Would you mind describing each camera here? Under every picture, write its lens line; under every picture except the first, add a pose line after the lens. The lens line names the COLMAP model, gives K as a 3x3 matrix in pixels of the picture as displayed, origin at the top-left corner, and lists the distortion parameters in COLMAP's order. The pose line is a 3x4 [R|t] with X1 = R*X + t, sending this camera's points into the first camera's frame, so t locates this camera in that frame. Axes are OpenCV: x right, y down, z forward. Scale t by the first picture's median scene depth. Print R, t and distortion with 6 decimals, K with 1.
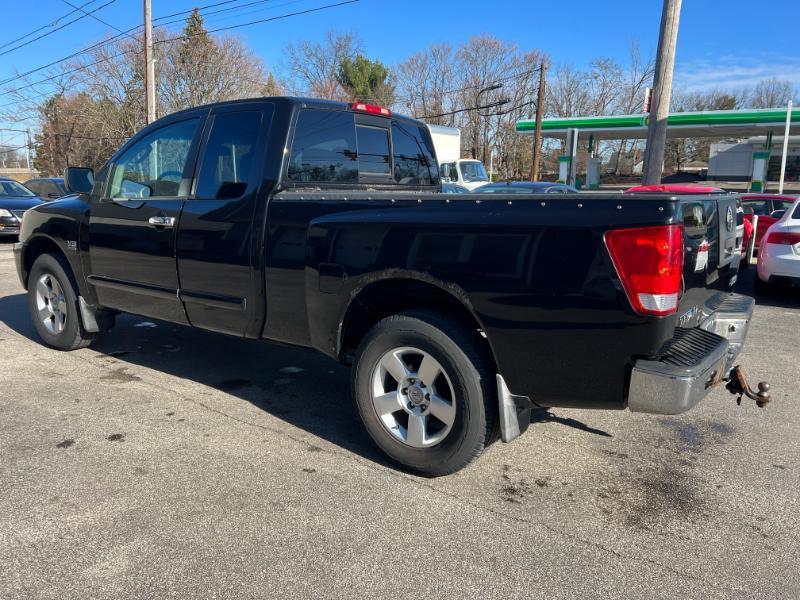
lens RADIAL K [[603.0, 0, 422.0], [0, 603.0, 298.7], [0, 0, 1]] dist [0.057118, -0.068472]
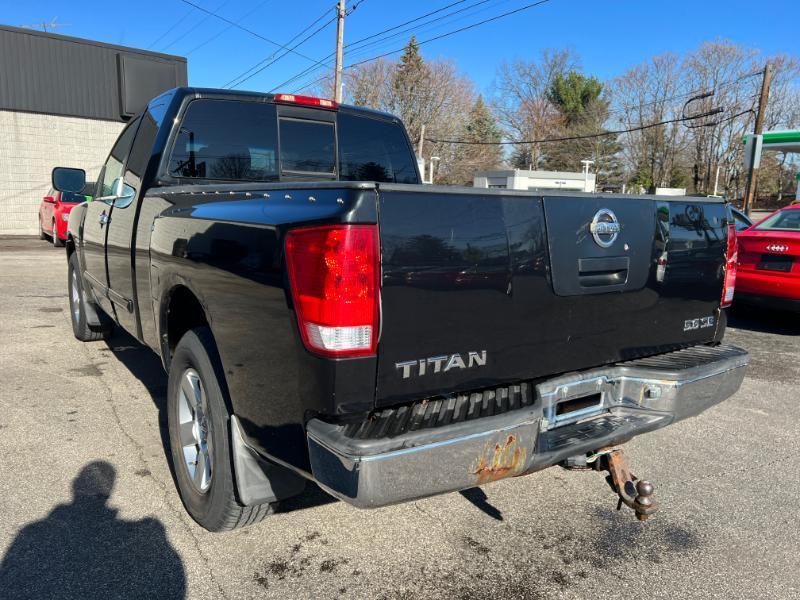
lens RADIAL K [[611.2, 0, 420.0], [0, 611.2, 300.6], [0, 0, 1]] dist [0.011616, 0.001139]
pose [[0.938339, 0.068818, -0.338797, 0.369446], [-0.078943, 0.996748, -0.016180, -0.016788], [0.336582, 0.041928, 0.940720, 0.205132]]
